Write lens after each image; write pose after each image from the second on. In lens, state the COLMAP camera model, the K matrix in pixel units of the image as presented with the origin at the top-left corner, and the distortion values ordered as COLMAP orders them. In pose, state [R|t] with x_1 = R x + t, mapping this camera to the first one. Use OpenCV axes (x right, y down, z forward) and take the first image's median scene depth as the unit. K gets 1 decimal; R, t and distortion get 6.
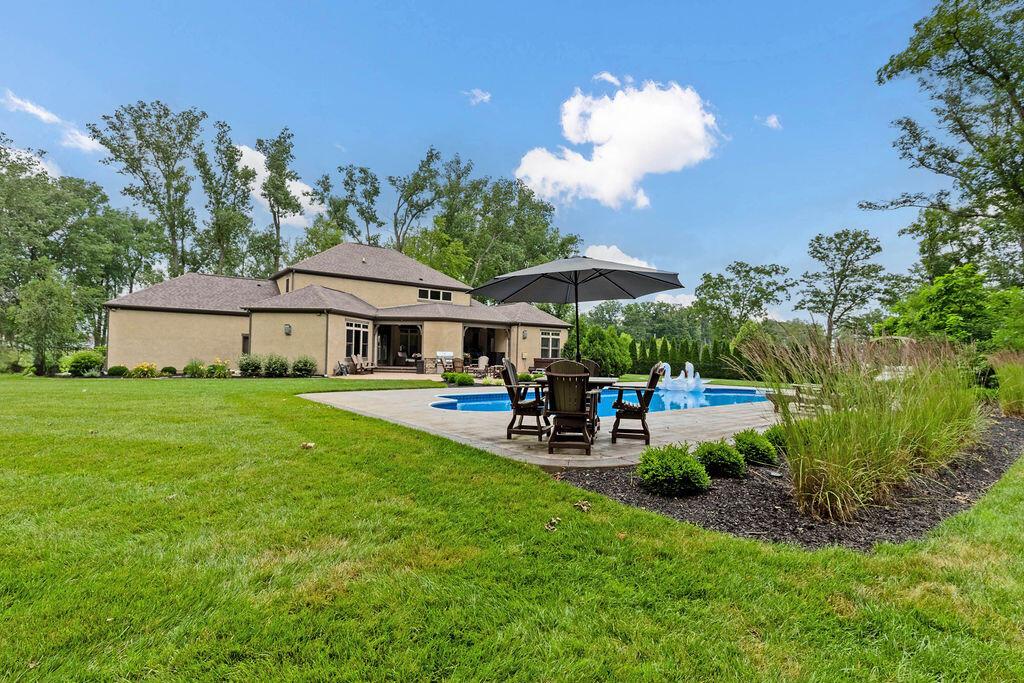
lens RADIAL K [[470.1, 0, 540.4], [0, 470.1, 349.8], [0, 0, 1]] dist [0.002539, 0.000306]
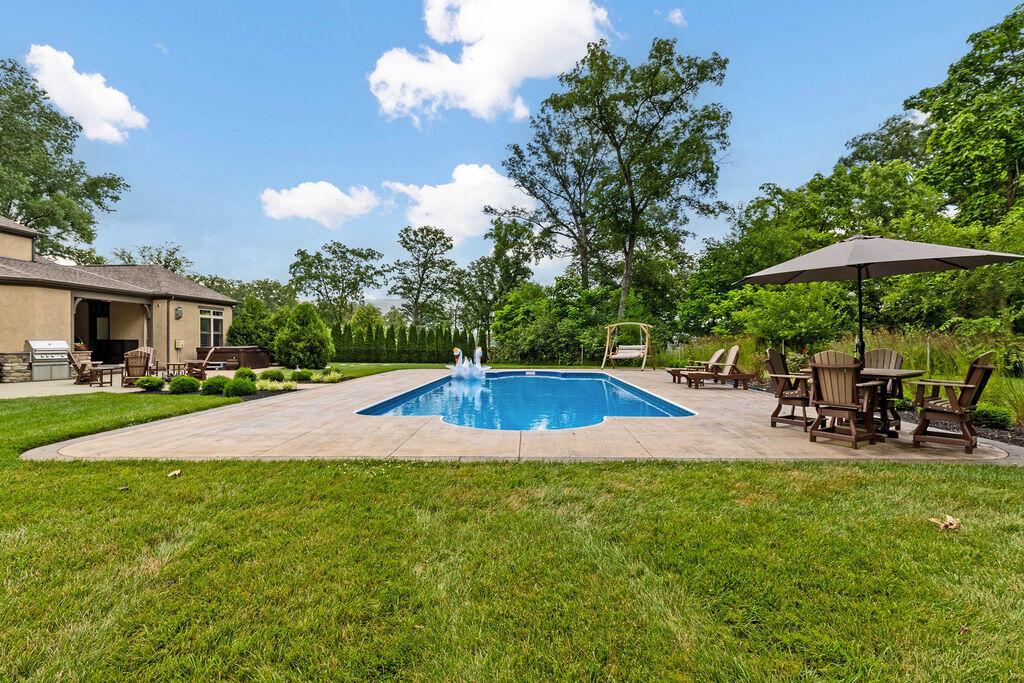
lens RADIAL K [[483.4, 0, 516.8], [0, 483.4, 344.2], [0, 0, 1]] dist [0.003660, 0.000052]
pose [[0.670980, -0.025361, 0.741041, -0.208282], [0.007789, 0.999601, 0.027158, -0.002675], [-0.741434, -0.012451, 0.670910, 0.160417]]
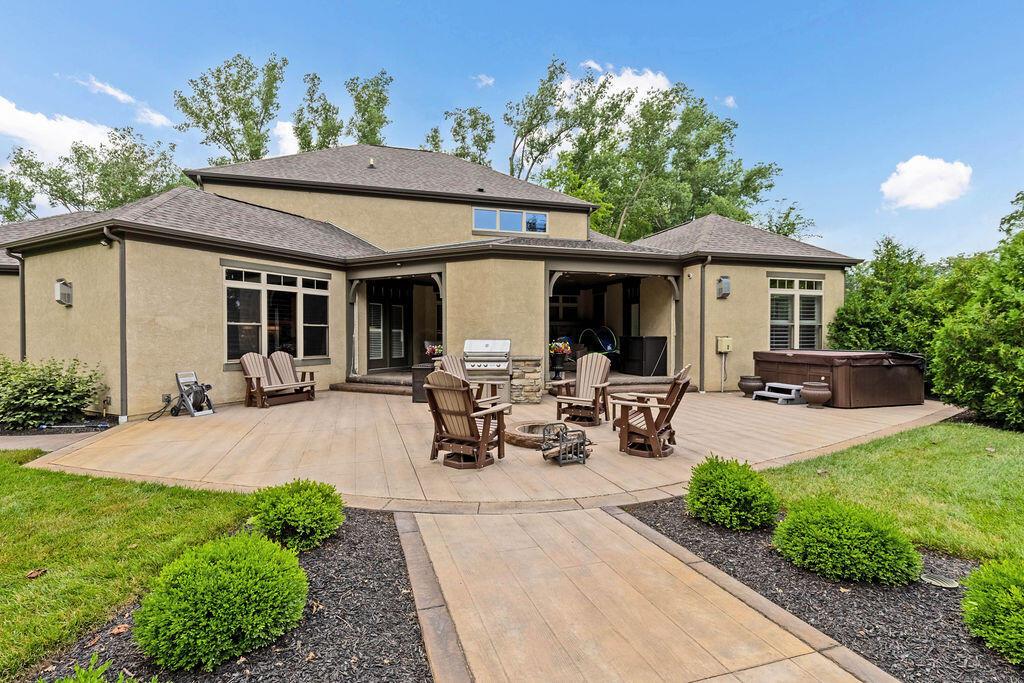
lens RADIAL K [[482.1, 0, 494.9], [0, 482.1, 340.5], [0, 0, 1]] dist [-0.000224, 0.000206]
pose [[0.915846, -0.017932, -0.401128, -0.043148], [0.024433, 0.999640, 0.011097, 0.000345], [0.400785, -0.019964, 0.915955, 0.544323]]
